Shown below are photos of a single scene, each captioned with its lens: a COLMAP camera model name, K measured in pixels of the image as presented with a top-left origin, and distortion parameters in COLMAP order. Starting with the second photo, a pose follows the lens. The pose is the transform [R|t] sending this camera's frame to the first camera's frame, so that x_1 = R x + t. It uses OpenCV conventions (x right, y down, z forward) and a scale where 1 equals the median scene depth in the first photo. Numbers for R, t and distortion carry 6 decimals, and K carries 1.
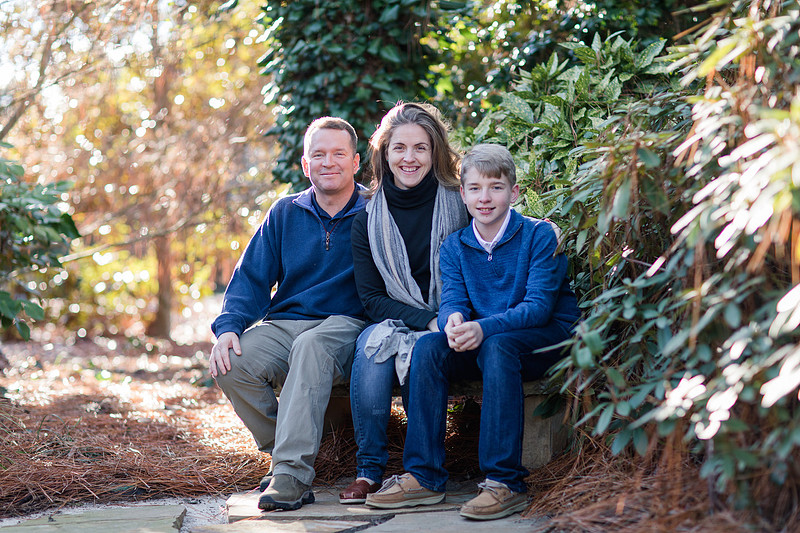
lens RADIAL K [[1926.4, 0, 399.0], [0, 1926.4, 266.4], [0, 0, 1]] dist [0.042716, 0.000000]
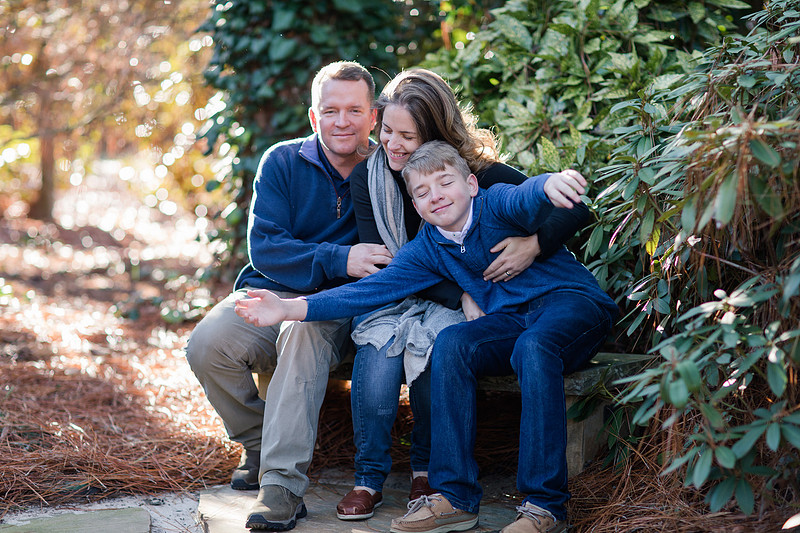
lens RADIAL K [[1926.4, 0, 401.1], [0, 1926.4, 266.3], [0, 0, 1]] dist [0.042716, 0.000000]
pose [[0.996254, 0.024845, 0.082826, -0.071405], [-0.031508, 0.996286, 0.080136, -0.053586], [-0.080527, -0.082445, 0.993337, 0.150844]]
